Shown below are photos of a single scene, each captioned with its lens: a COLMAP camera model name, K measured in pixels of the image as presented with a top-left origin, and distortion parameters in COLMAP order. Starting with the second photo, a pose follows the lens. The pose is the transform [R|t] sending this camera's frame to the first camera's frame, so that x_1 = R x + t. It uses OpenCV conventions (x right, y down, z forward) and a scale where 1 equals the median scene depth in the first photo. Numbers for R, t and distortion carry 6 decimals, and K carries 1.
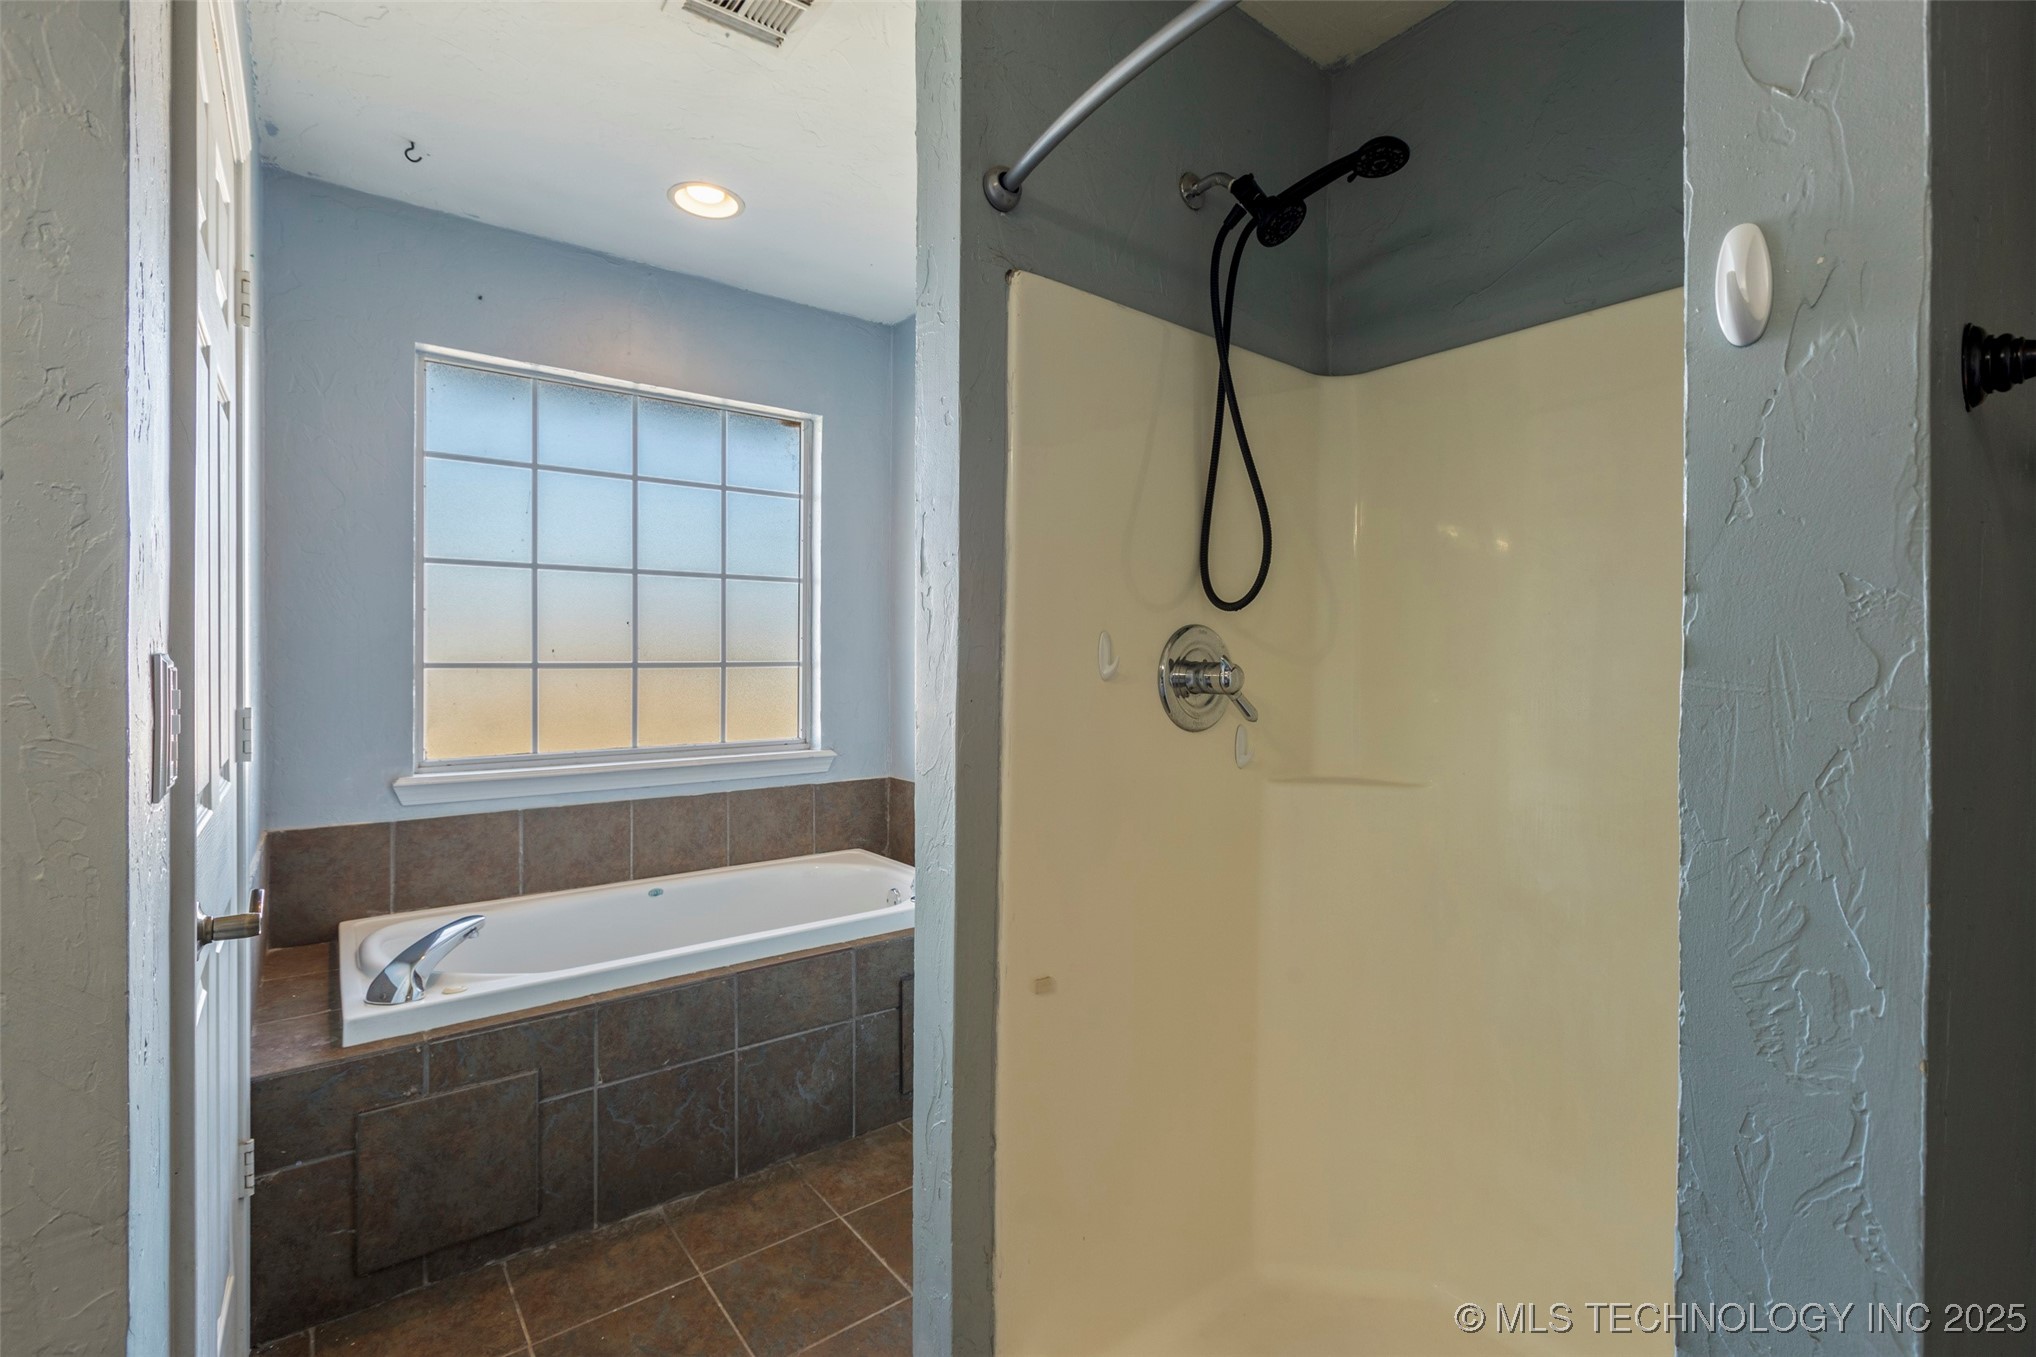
lens RADIAL K [[909.6, 0, 1017.5], [0, 909.6, 655.1], [0, 0, 1]] dist [0.001905, -0.000448]
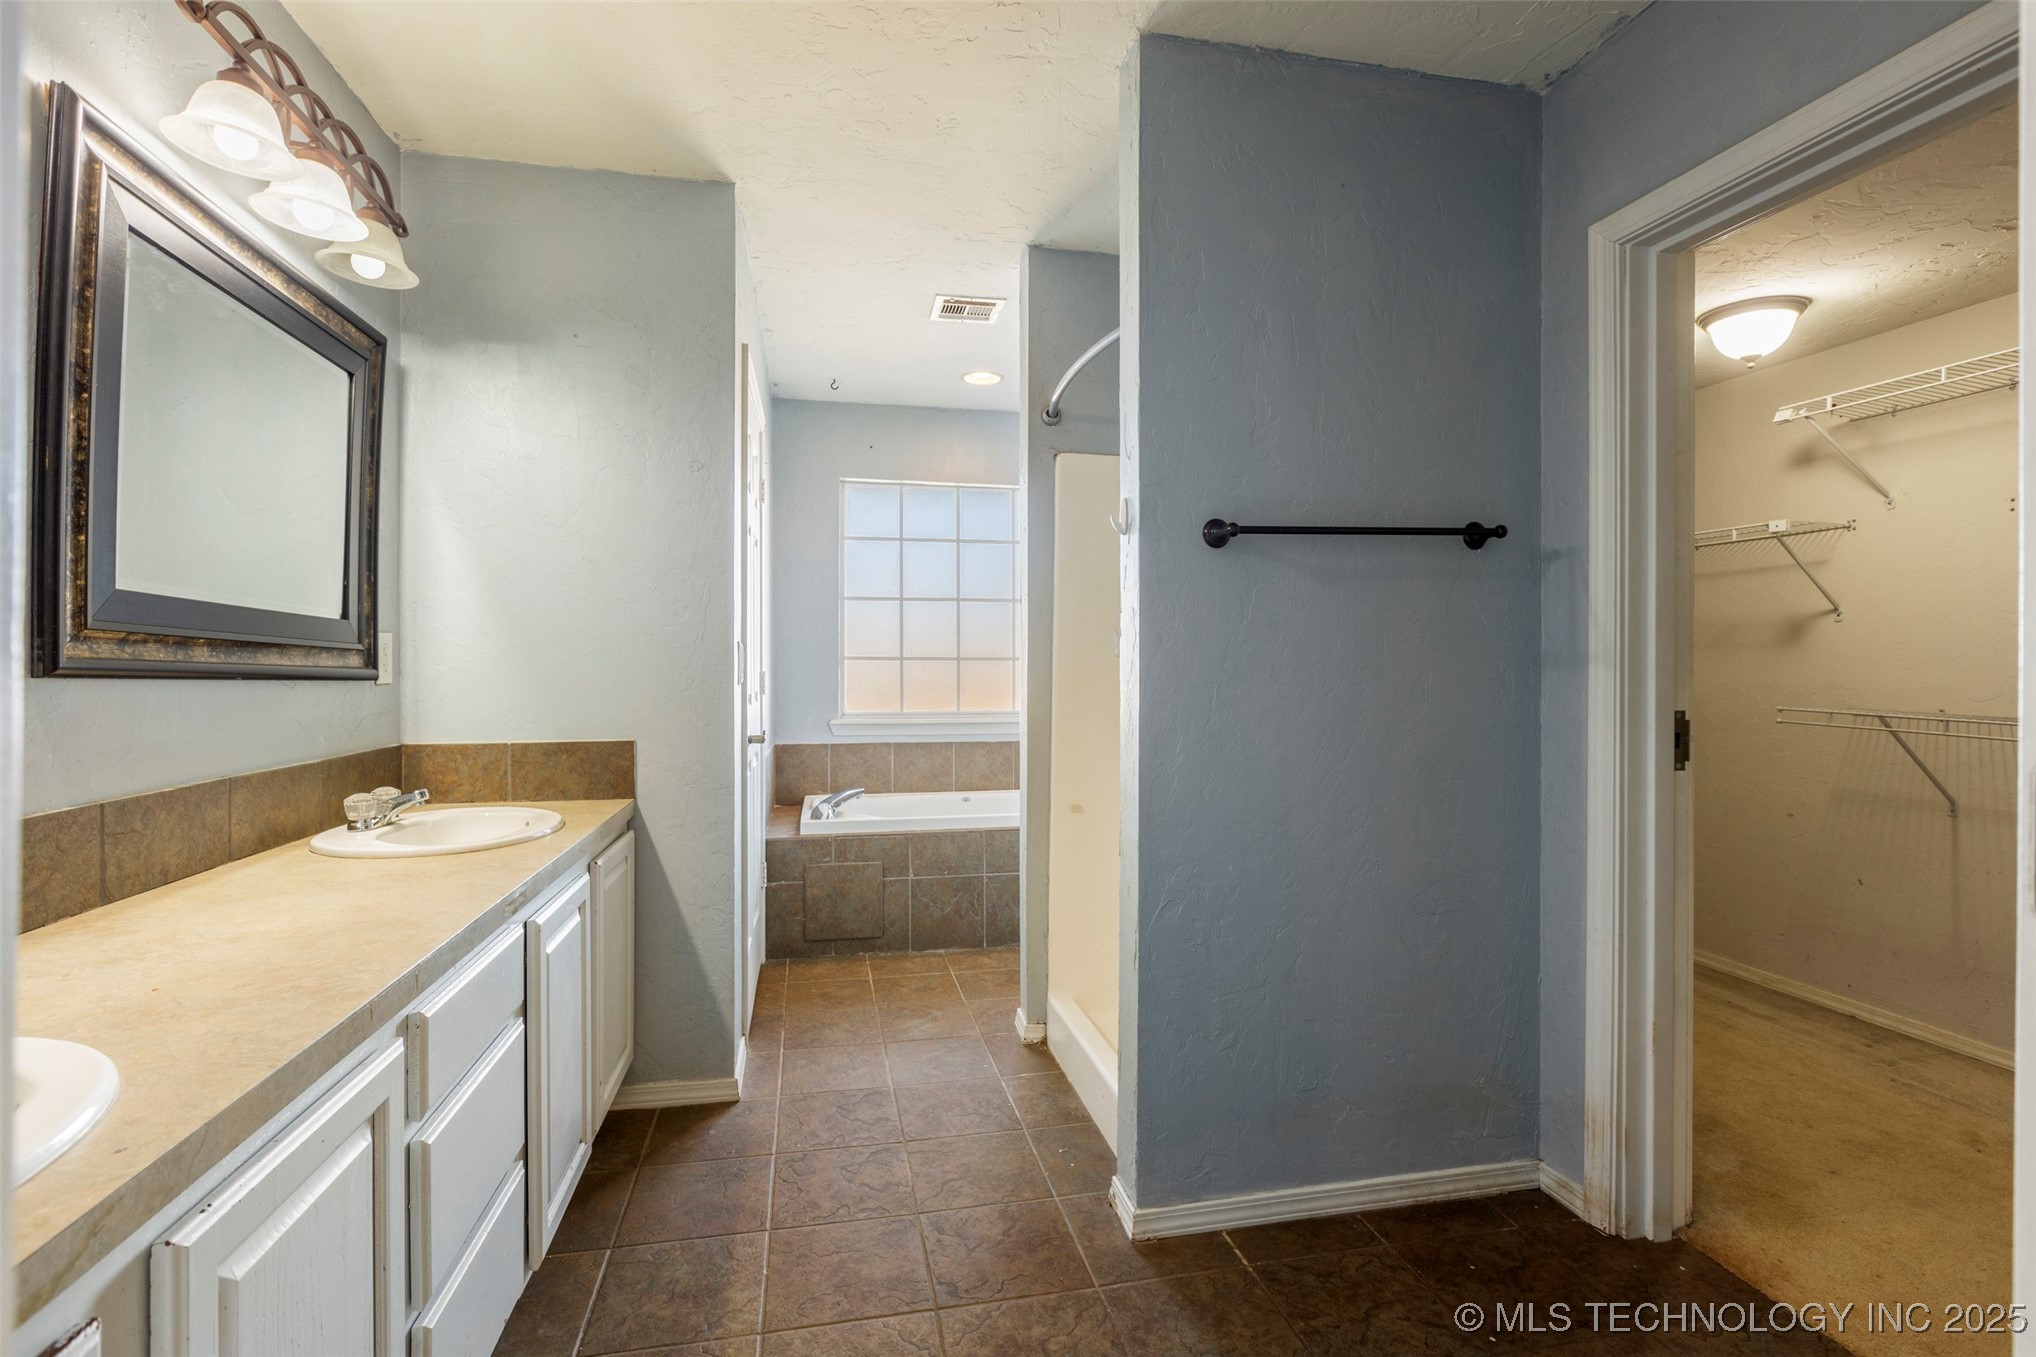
lens RADIAL K [[937.2, 0, 1014.0], [0, 937.2, 666.1], [0, 0, 1]] dist [-0.005313, -0.000890]
pose [[0.899987, -0.000754, -0.435916, 0.466836], [0.000983, 0.999999, 0.000301, 0.029072], [0.435916, -0.000699, 0.899987, -0.528353]]
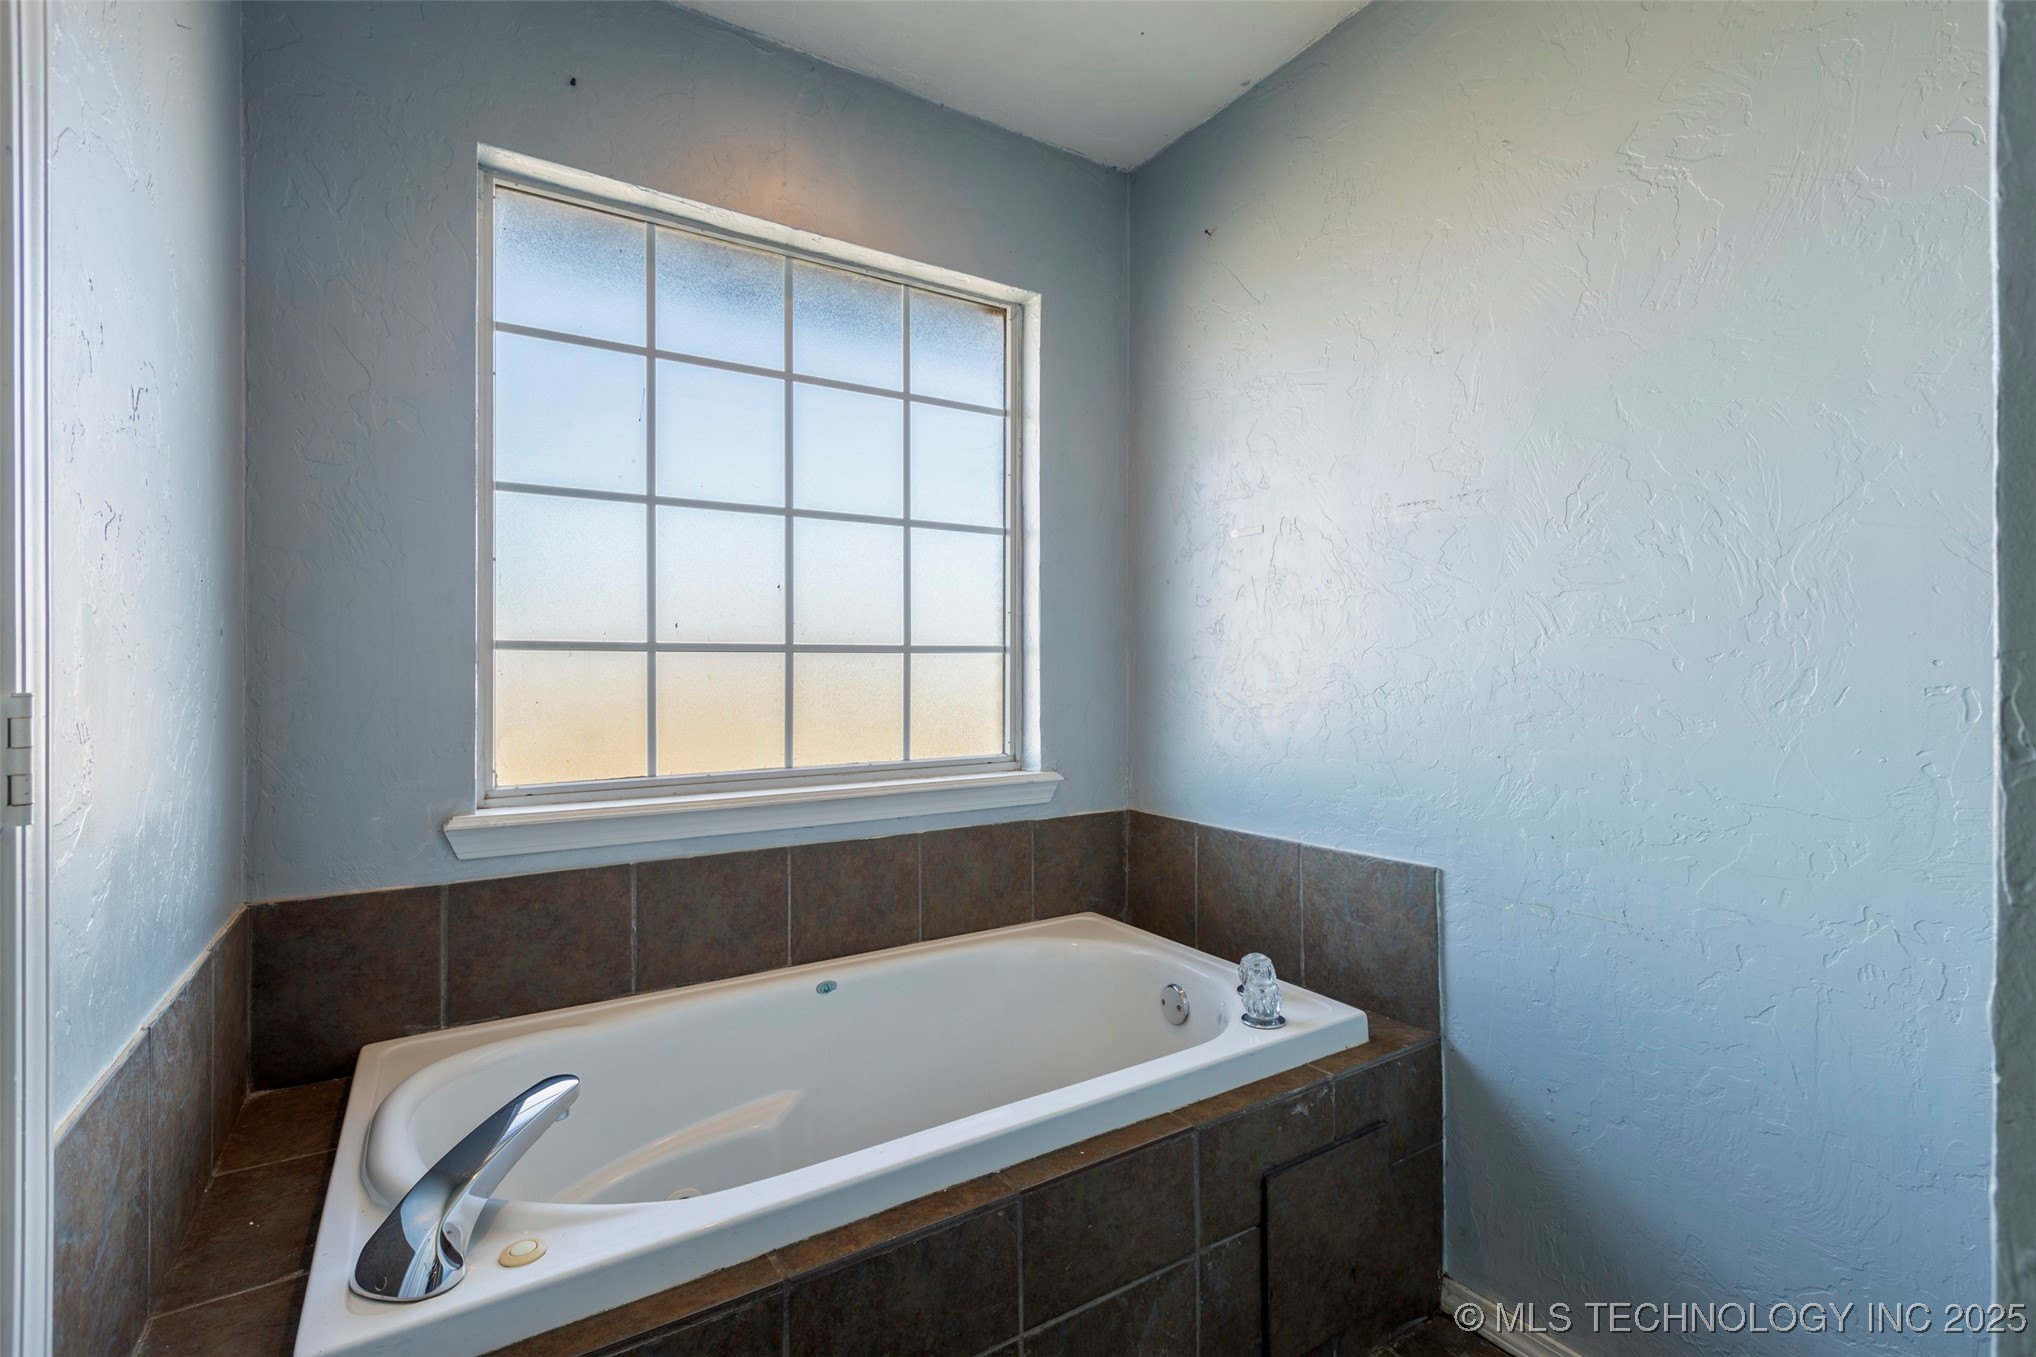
lens RADIAL K [[909.6, 0, 1014.9], [0, 909.6, 659.7], [0, 0, 1]] dist [0.001905, -0.000448]
pose [[0.996133, -0.003257, -0.087797, -0.233378], [0.002925, 0.999988, -0.003908, 0.028198], [0.087809, 0.003636, 0.996131, 0.404205]]
